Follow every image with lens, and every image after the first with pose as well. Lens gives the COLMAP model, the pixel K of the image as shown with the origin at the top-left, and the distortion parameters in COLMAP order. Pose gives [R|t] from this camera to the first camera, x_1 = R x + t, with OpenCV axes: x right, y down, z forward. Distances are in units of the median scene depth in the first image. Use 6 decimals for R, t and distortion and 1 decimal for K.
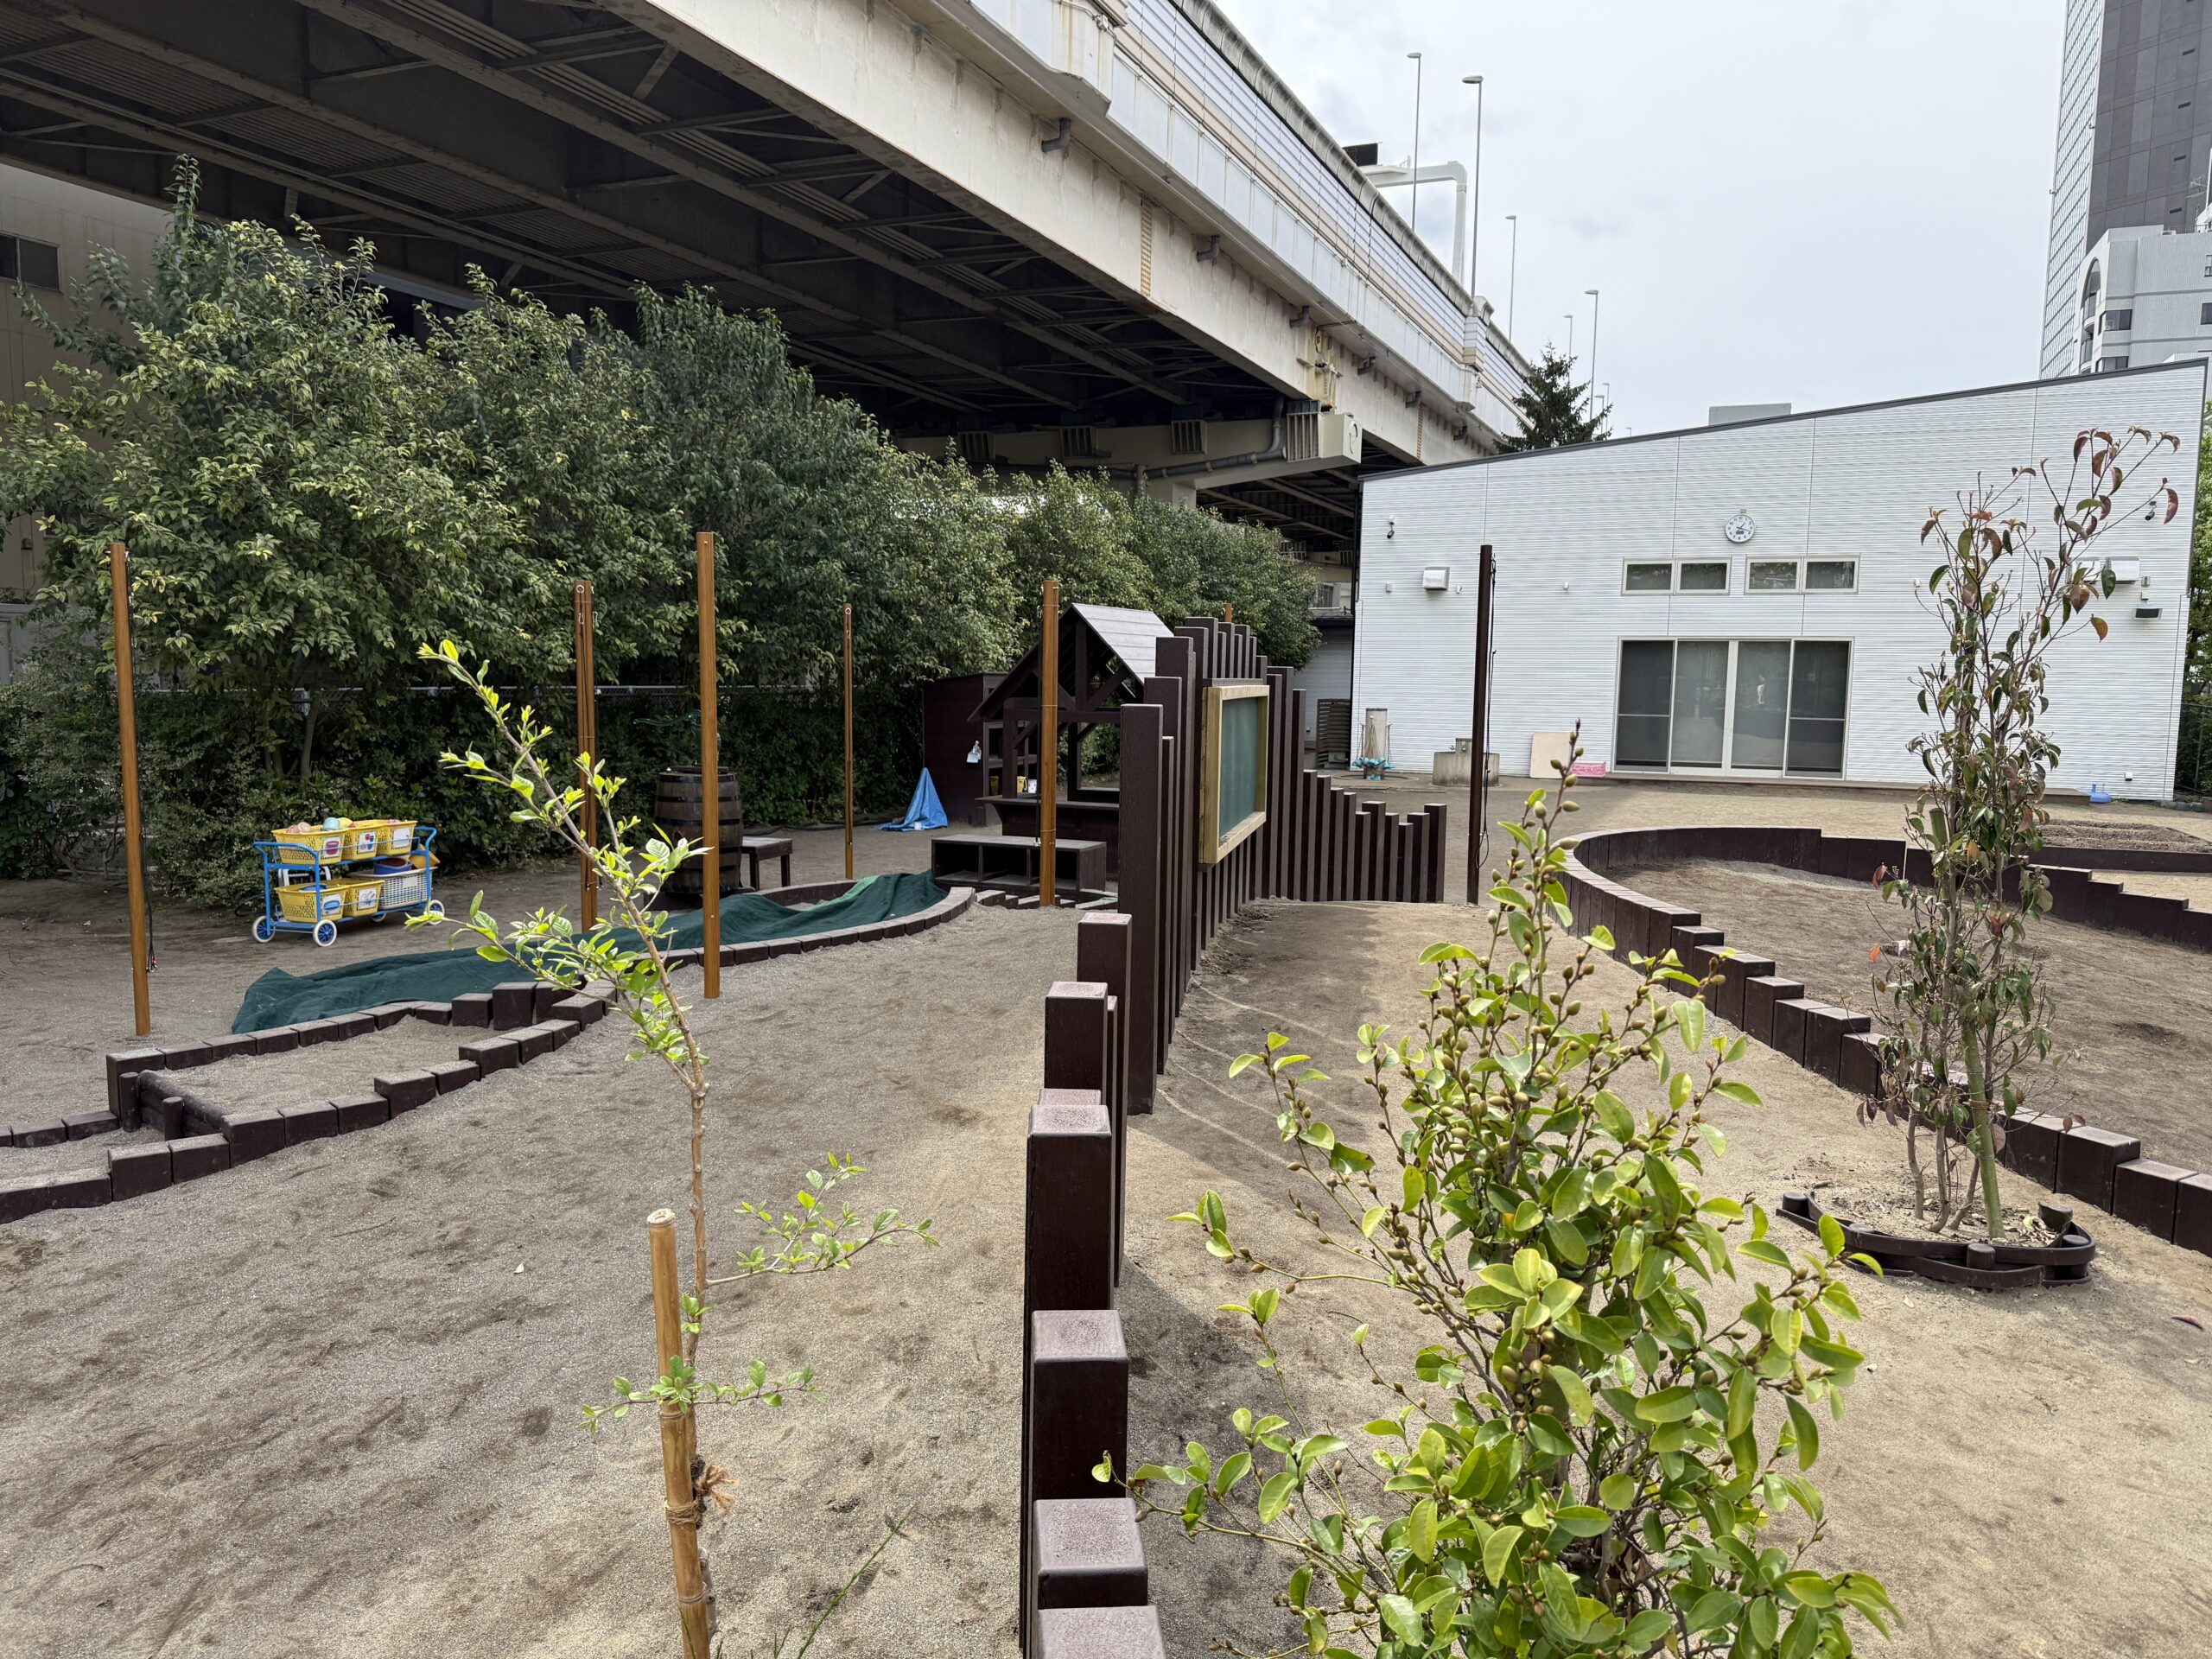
lens RADIAL K [[1576.9, 0, 1118.8], [0, 1576.9, 834.6], [0, 0, 1]] dist [0.012526, -0.022063]
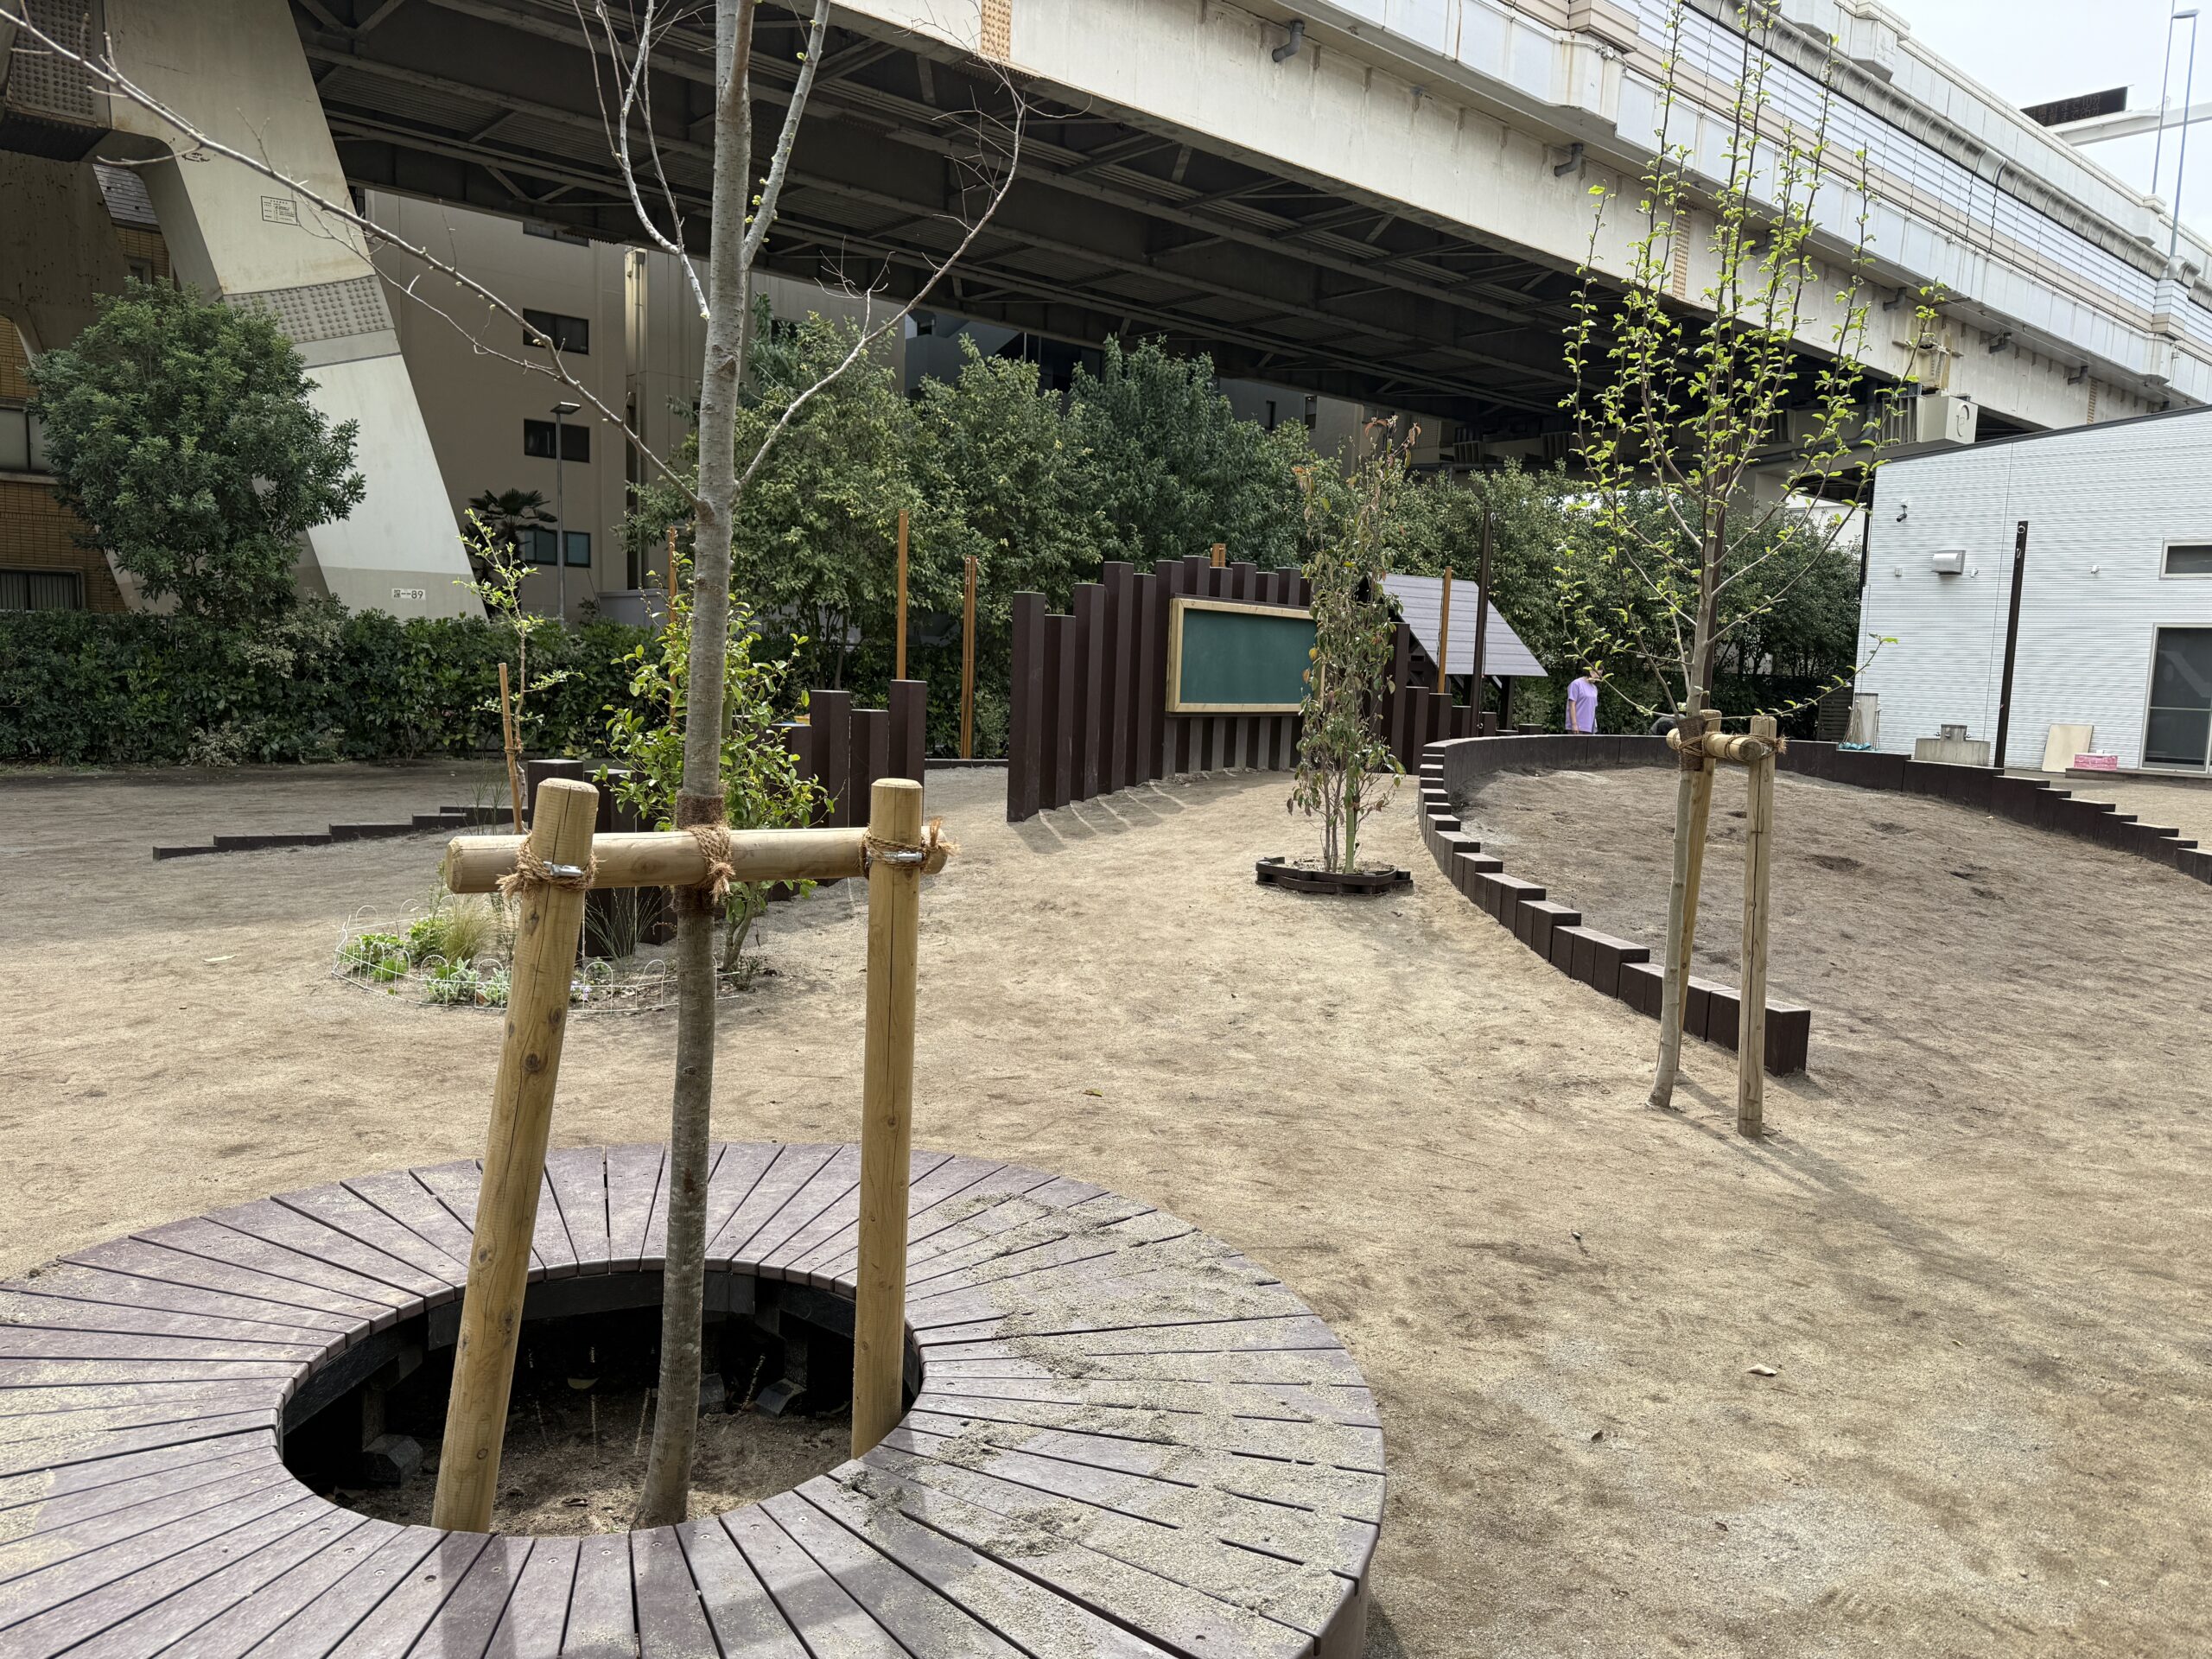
lens RADIAL K [[1576.9, 0, 1091.3], [0, 1576.9, 829.3], [0, 0, 1]] dist [0.012526, -0.022063]
pose [[0.897891, 0.062399, -0.435773, 0.170718], [-0.066330, 0.997778, 0.006202, 0.032264], [0.435192, 0.023336, 0.900035, -0.111350]]
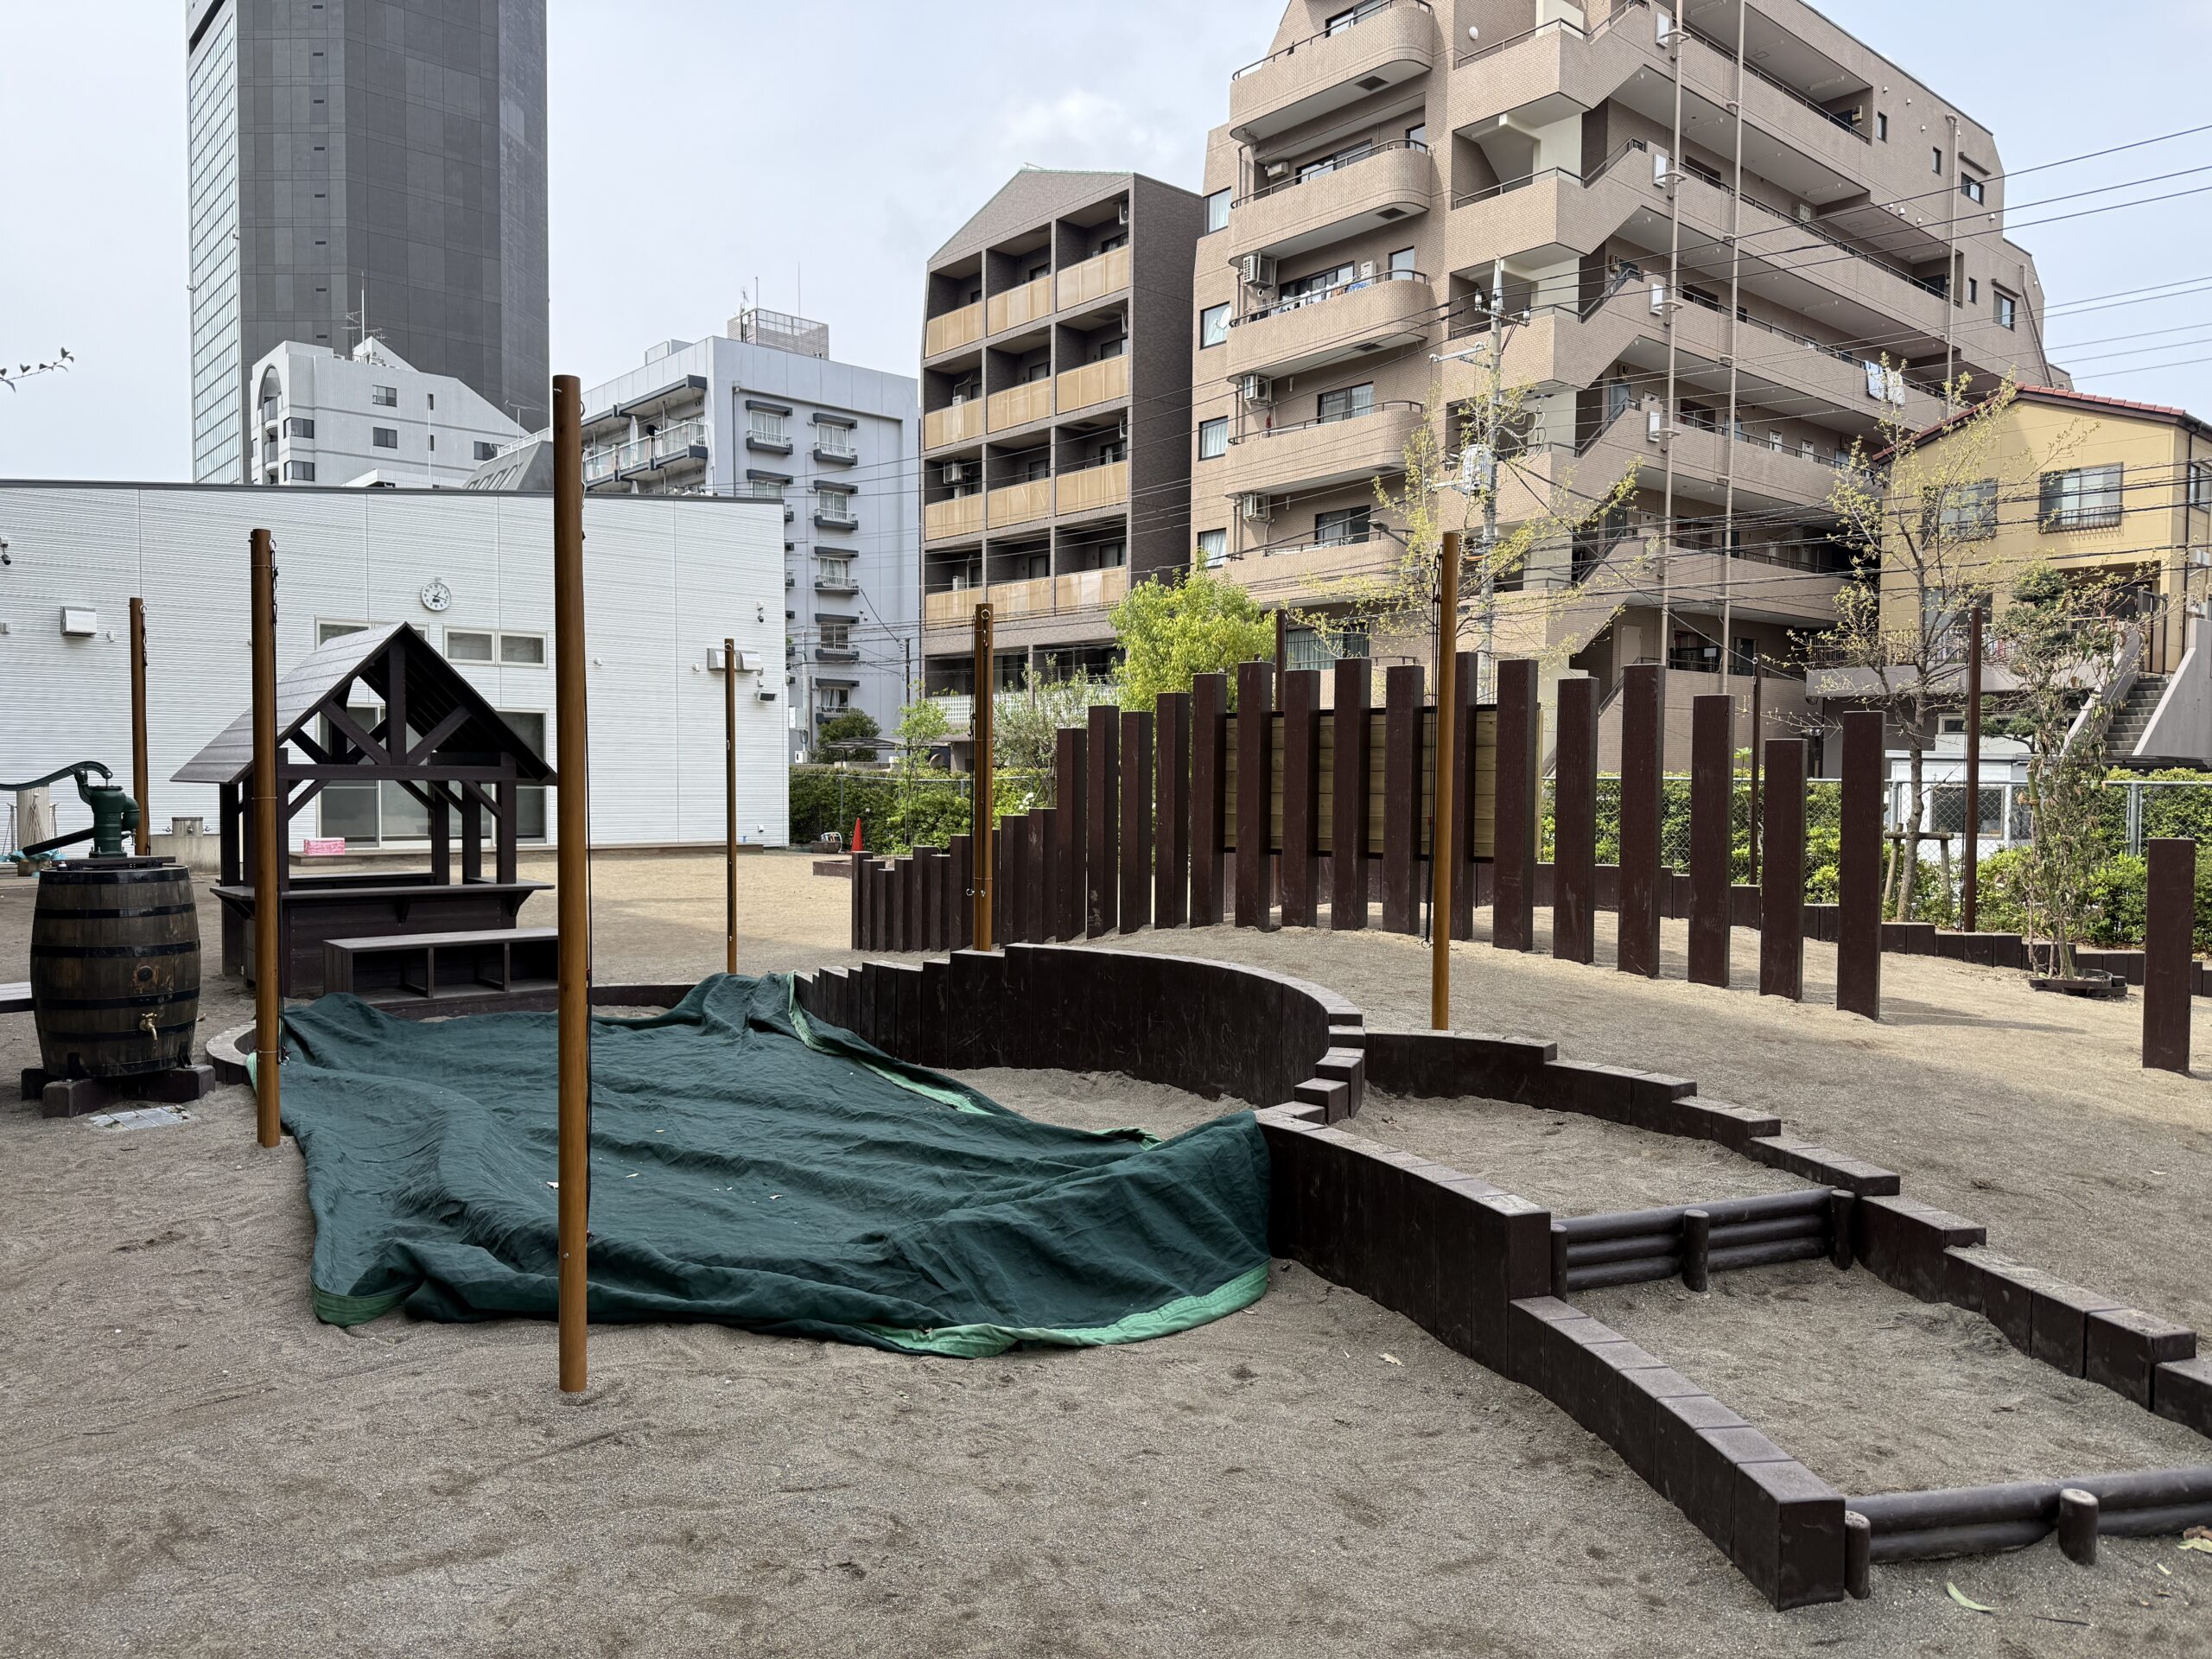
lens RADIAL K [[1576.9, 0, 1105.9], [0, 1576.9, 833.6], [0, 0, 1]] dist [0.012526, -0.022063]
pose [[0.443853, -0.041199, 0.895152, -0.304984], [0.092366, 0.995725, 0.000029, -0.007966], [-0.891327, 0.082669, 0.445761, 0.199537]]
